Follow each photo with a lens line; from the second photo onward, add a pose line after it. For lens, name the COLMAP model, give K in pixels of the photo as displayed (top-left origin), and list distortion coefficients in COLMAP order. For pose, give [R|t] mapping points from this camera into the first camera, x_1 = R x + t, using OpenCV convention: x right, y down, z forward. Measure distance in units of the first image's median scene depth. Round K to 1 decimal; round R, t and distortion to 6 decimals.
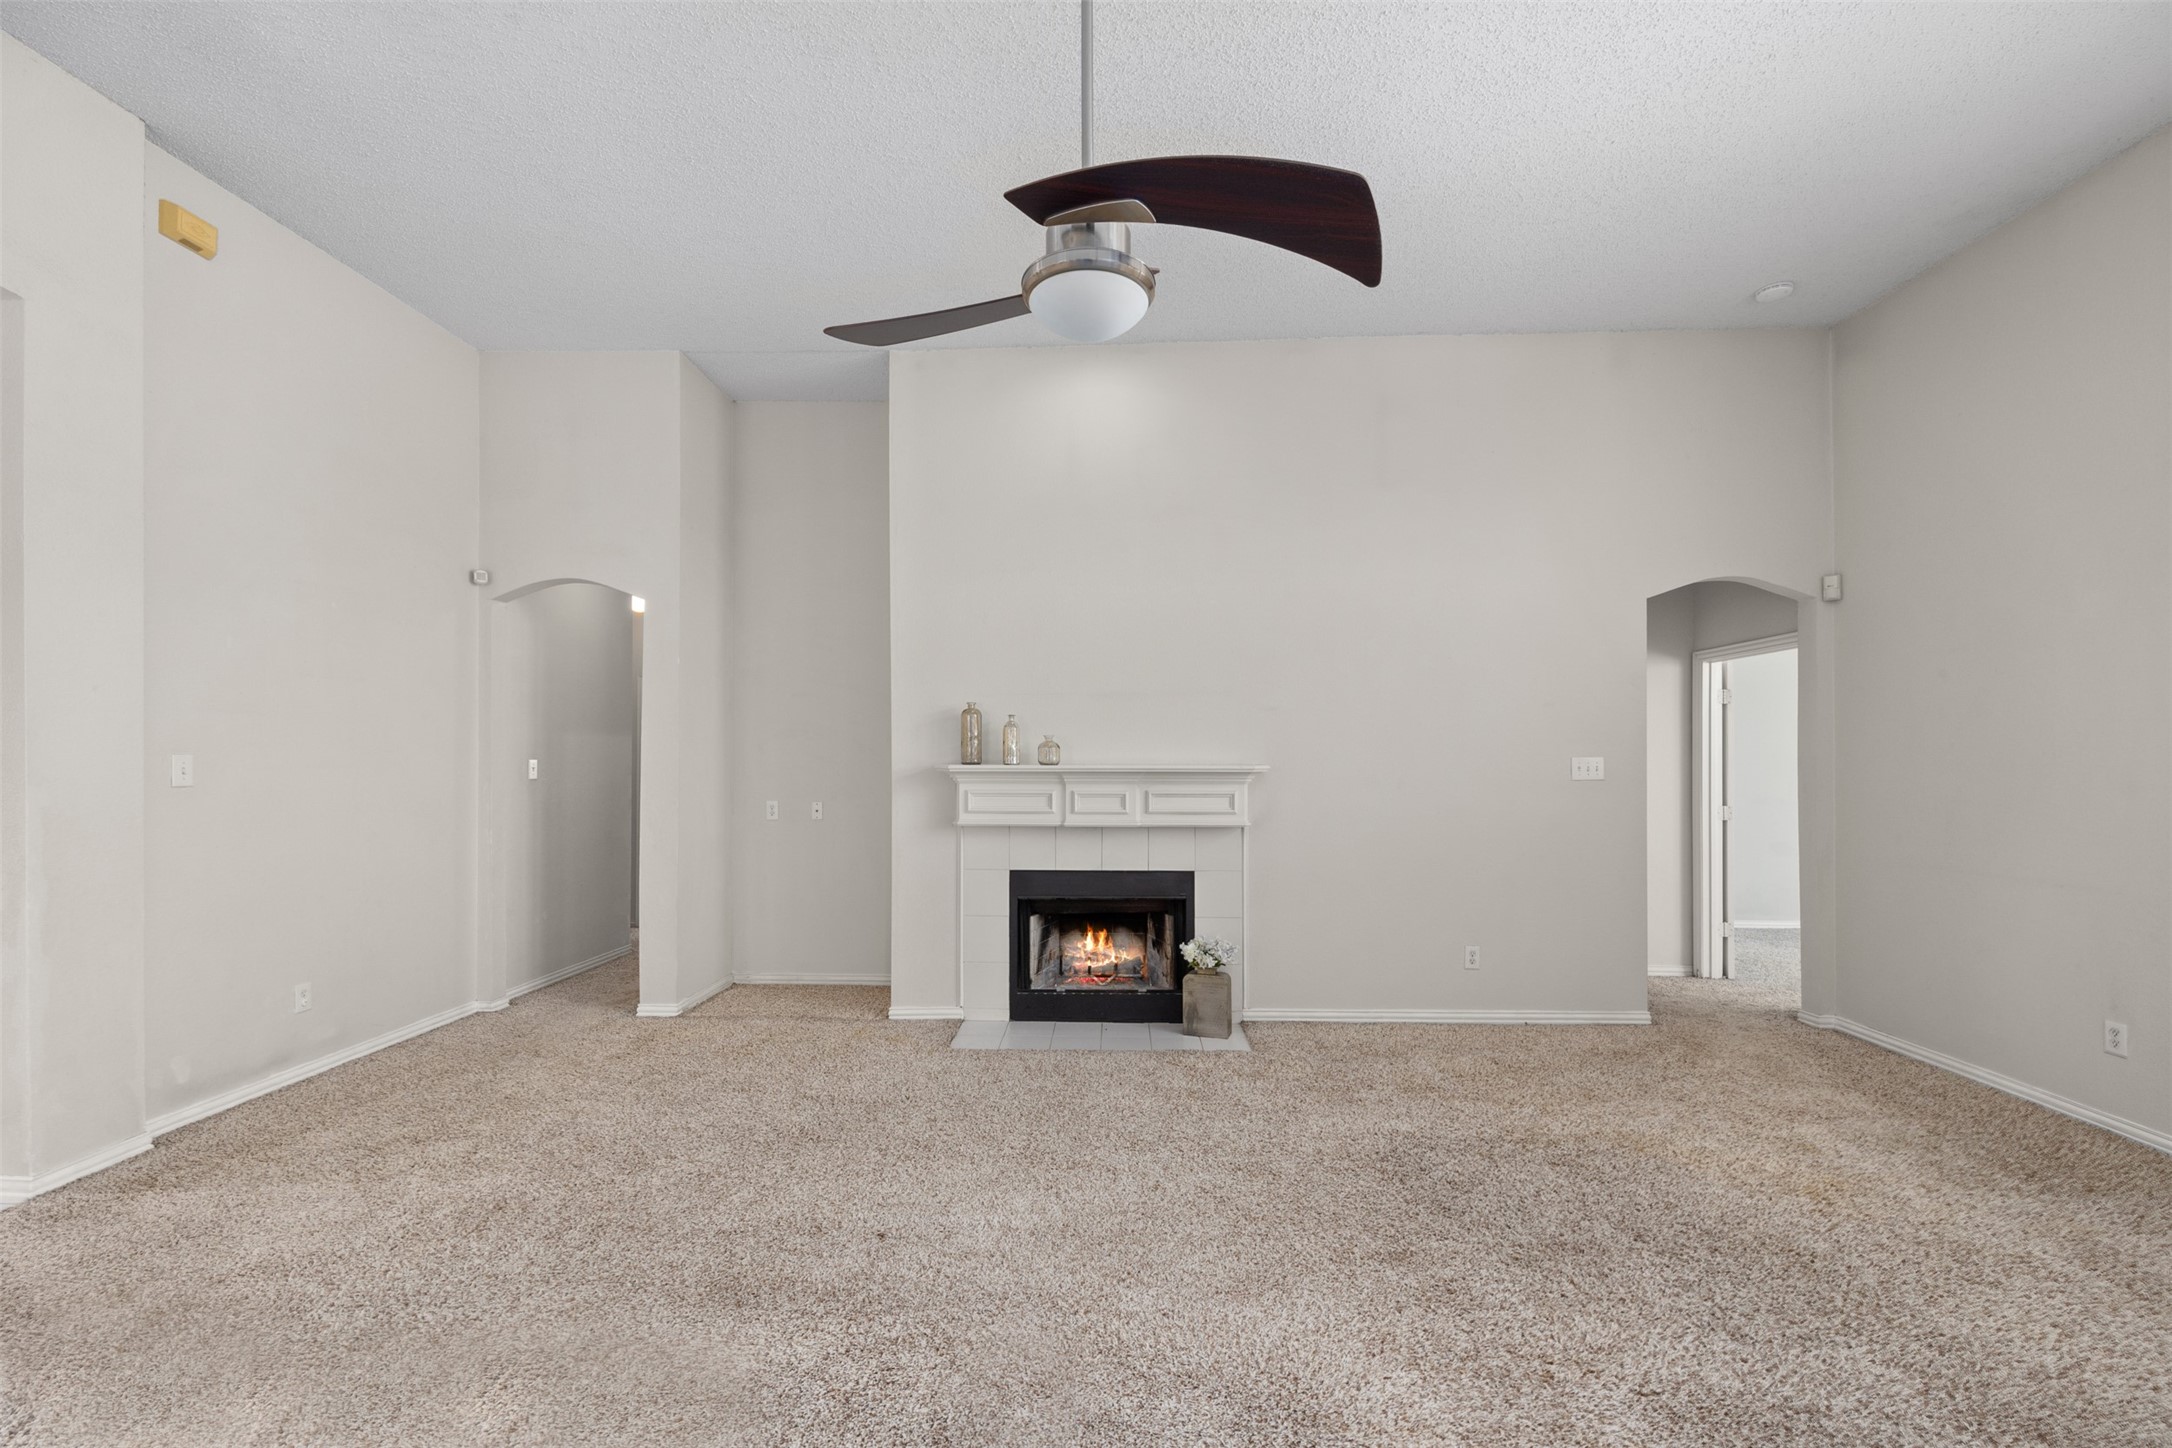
lens RADIAL K [[898.4, 0, 1085.7], [0, 898.4, 759.3], [0, 0, 1]] dist [0.002501, 0.000607]
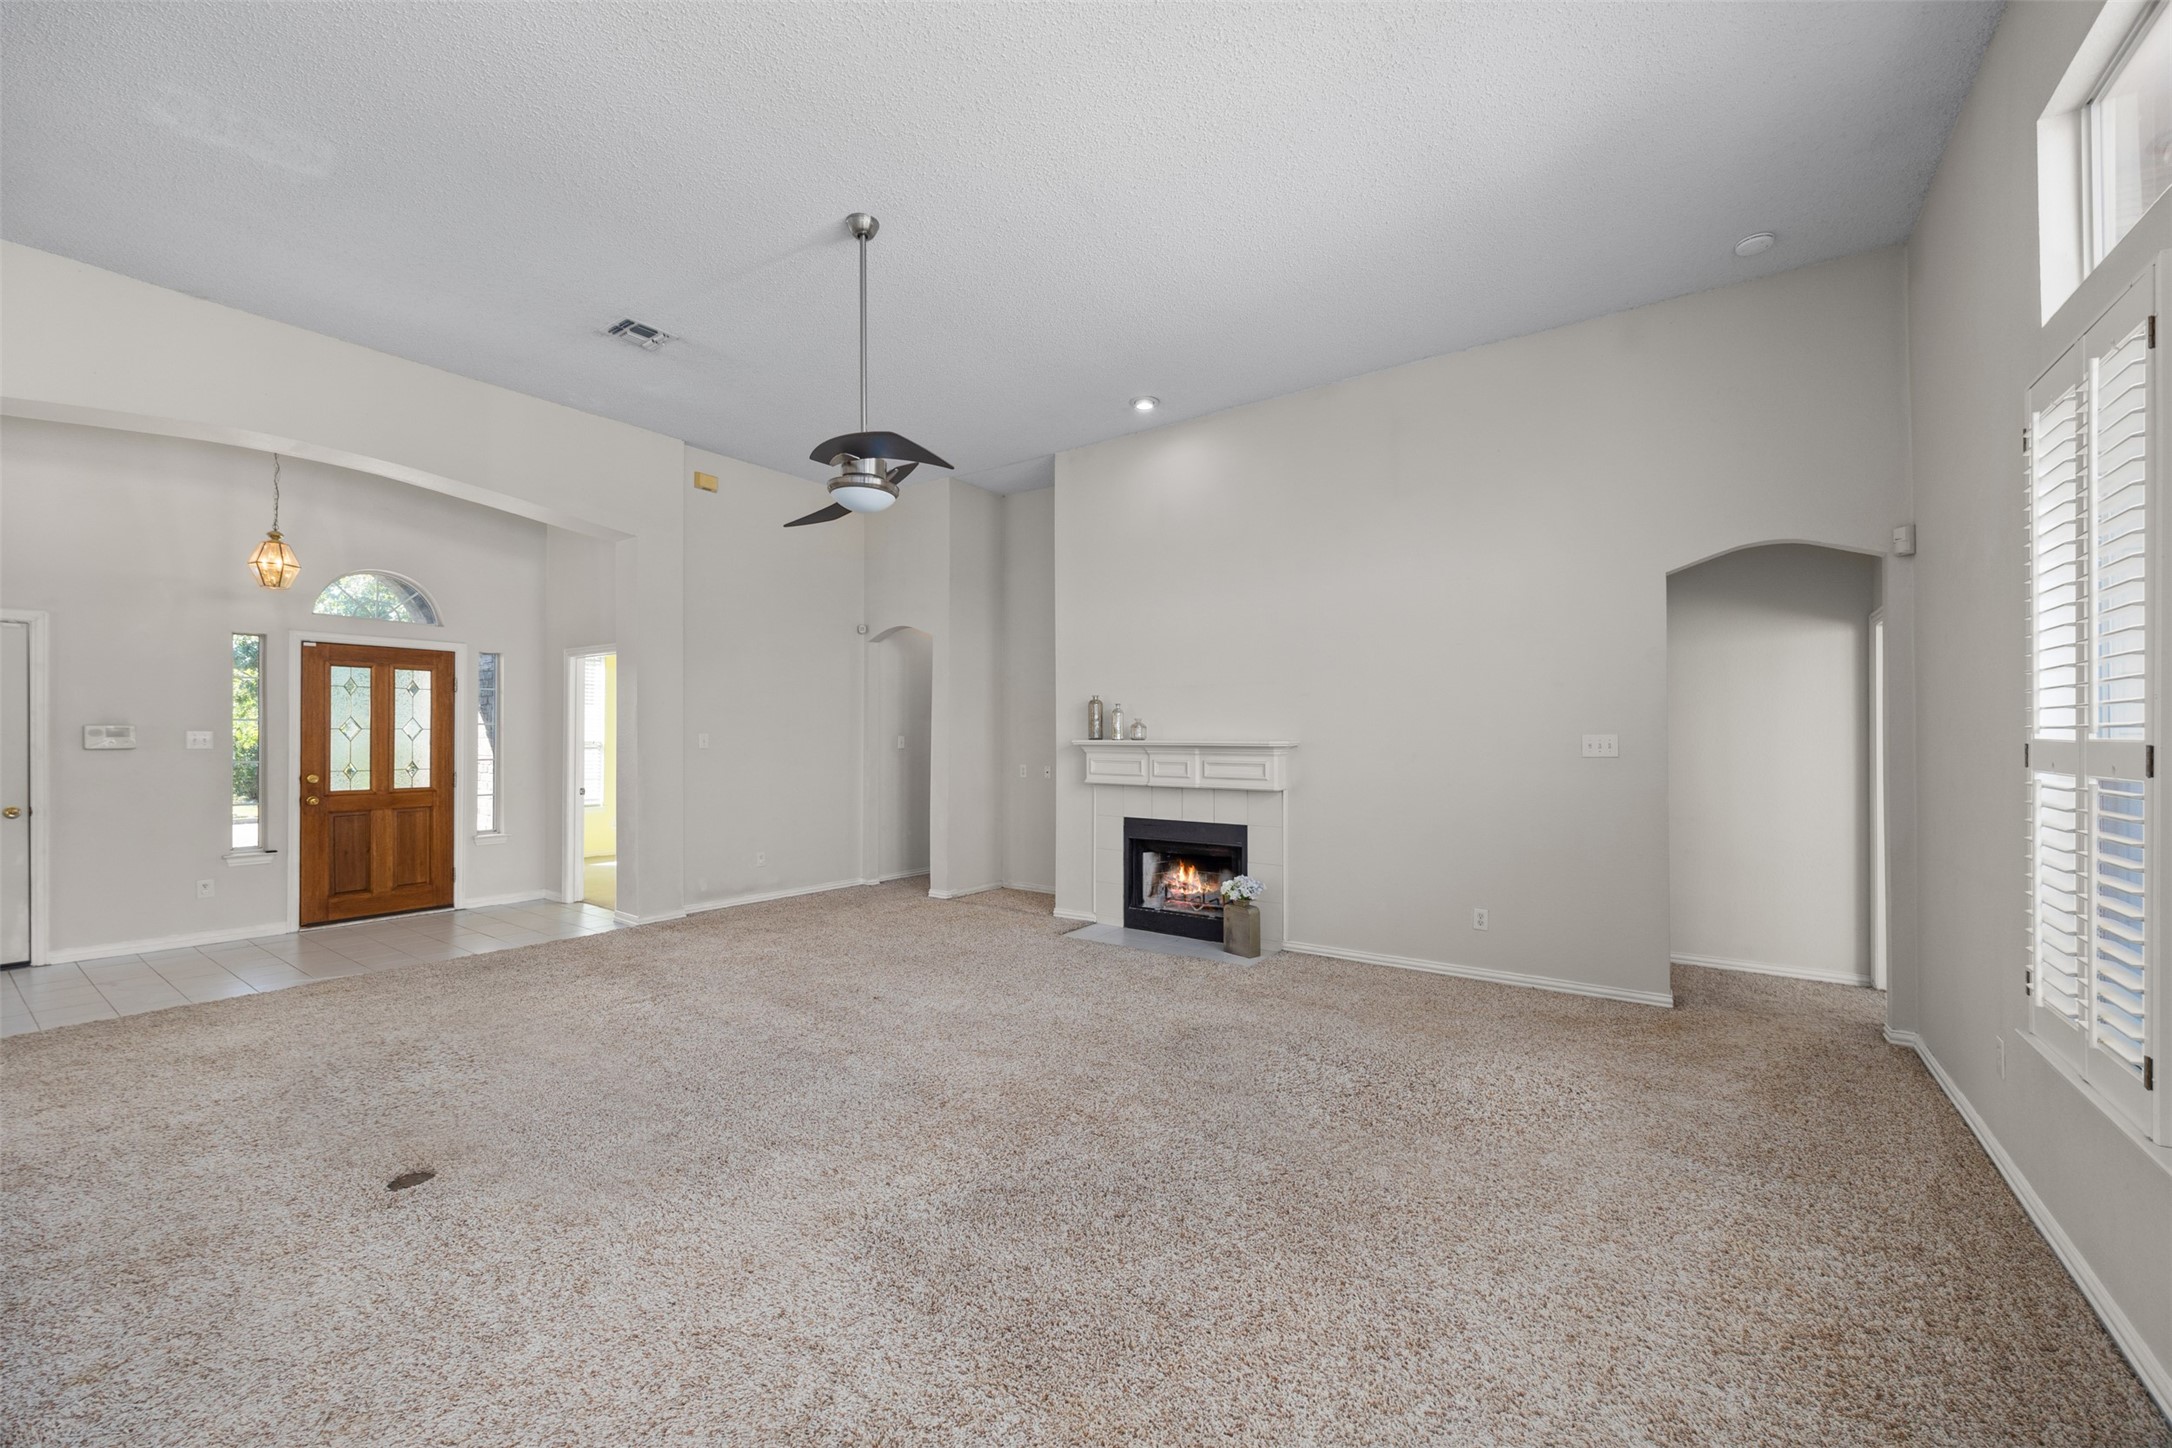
lens RADIAL K [[852.6, 0, 1105.3], [0, 852.6, 734.9], [0, 0, 1]] dist [-0.002132, -0.000124]
pose [[0.840086, -0.000342, -0.542453, 0.610791], [-0.000976, 0.999997, -0.002141, 0.000912], [0.542452, 0.002328, 0.840084, -0.108663]]
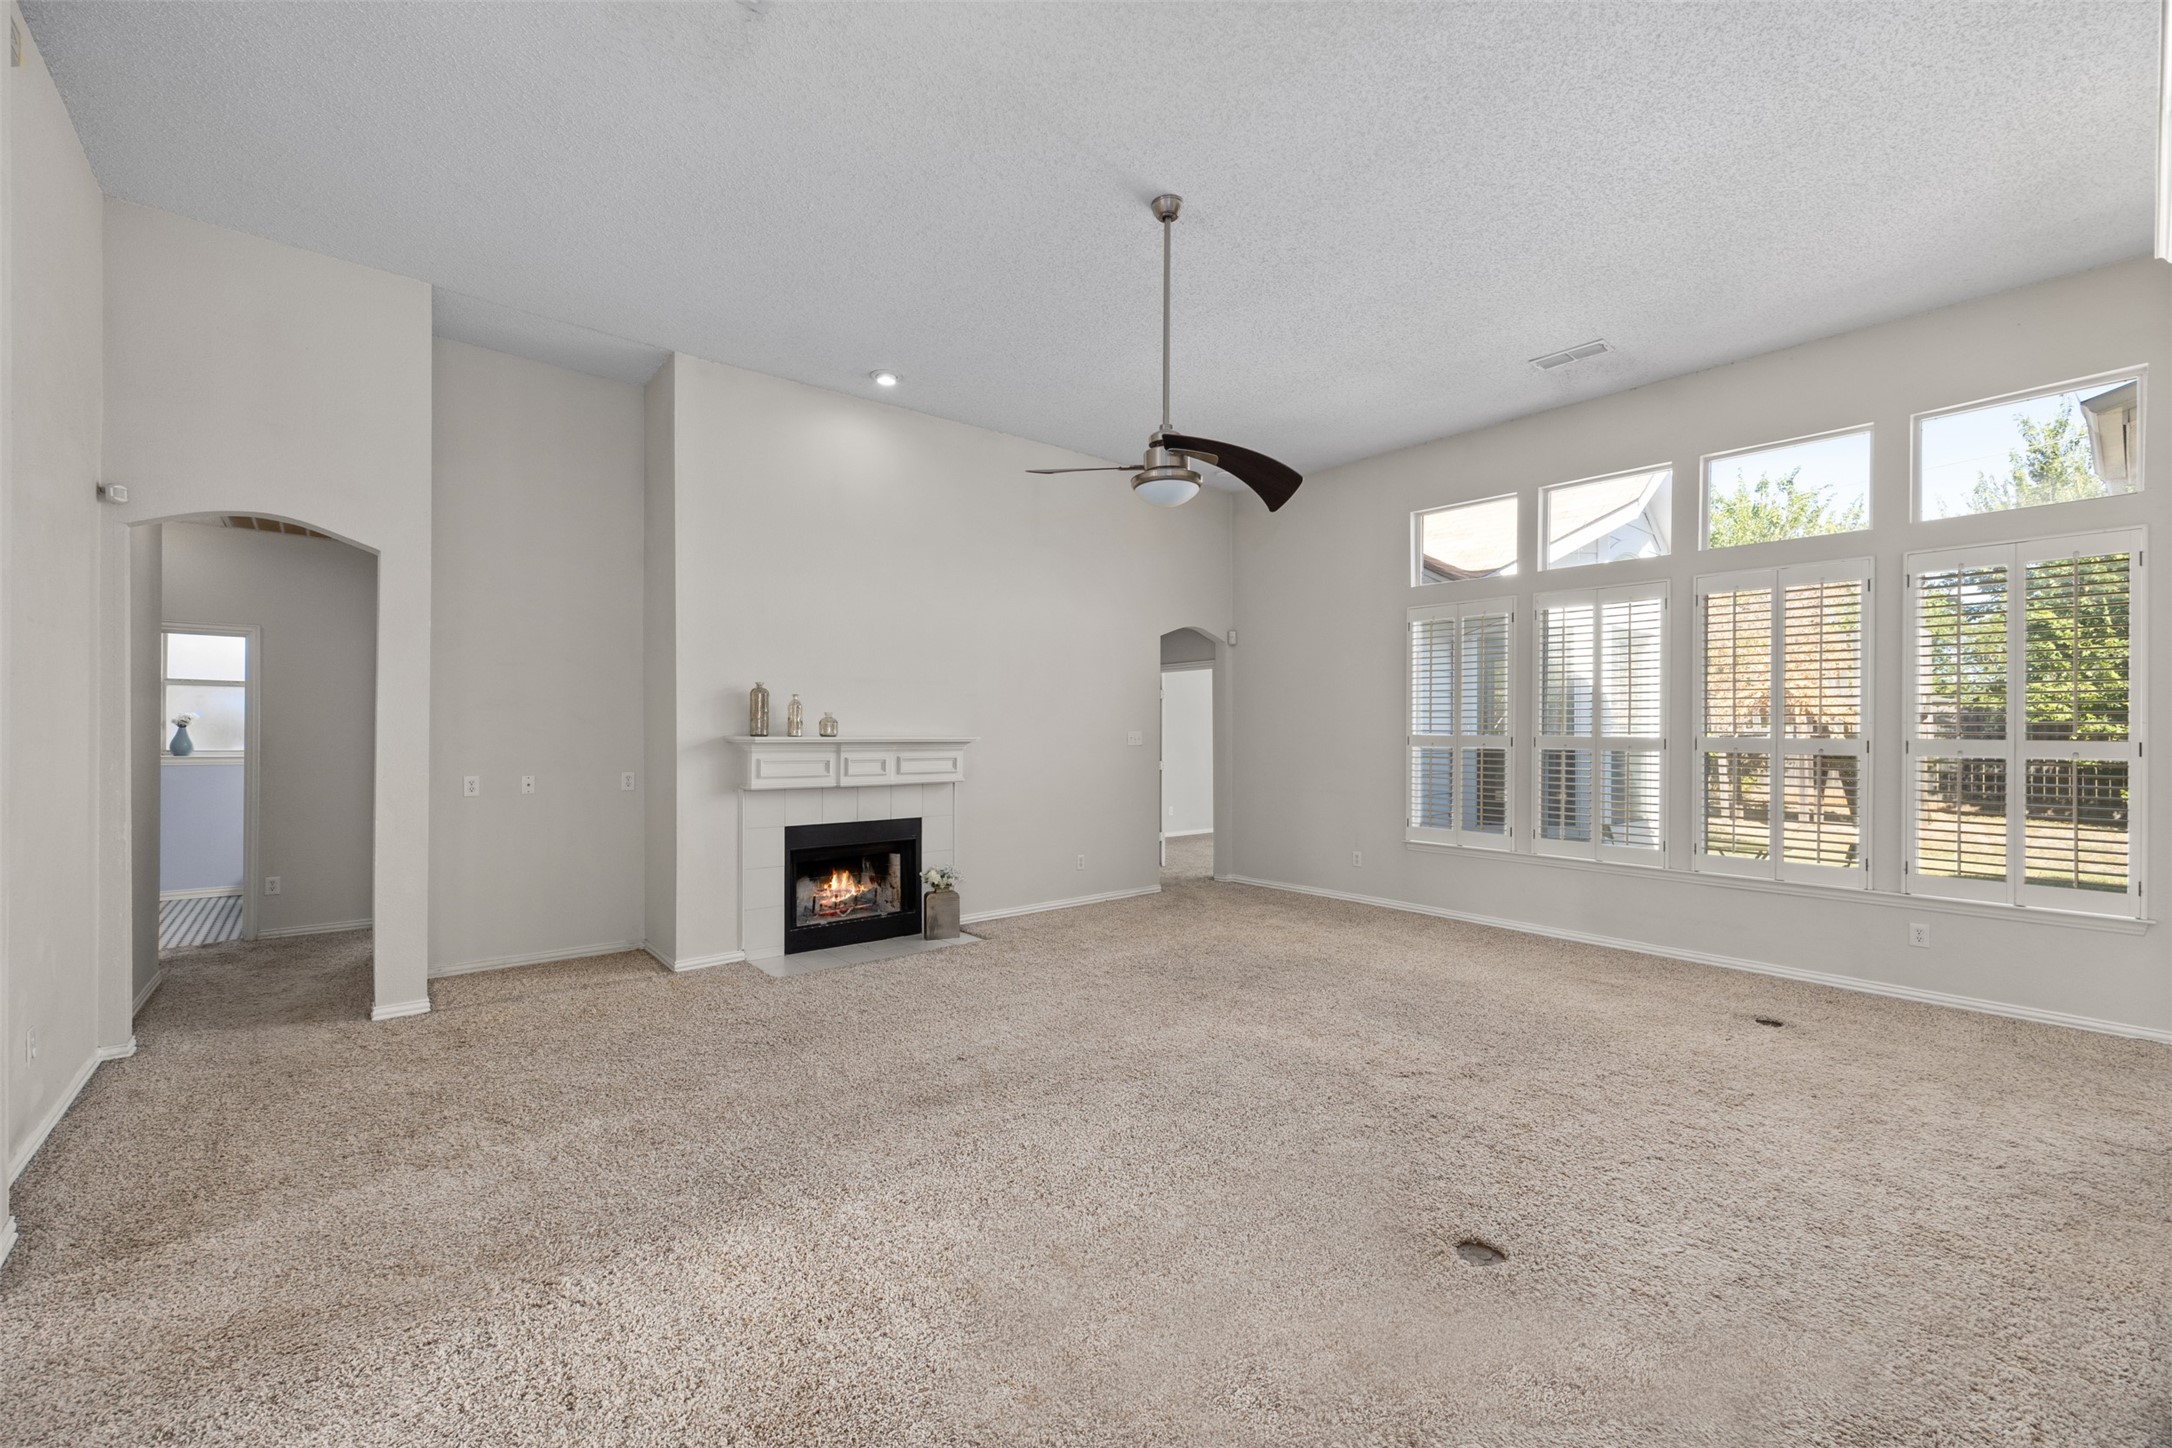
lens RADIAL K [[881.1, 0, 1055.8], [0, 881.1, 740.3], [0, 0, 1]] dist [0.002318, 0.000241]
pose [[0.755238, -0.004560, 0.655434, -0.584890], [-0.003183, 0.999939, 0.010624, -0.002522], [-0.655442, -0.010109, 0.755177, -0.100453]]
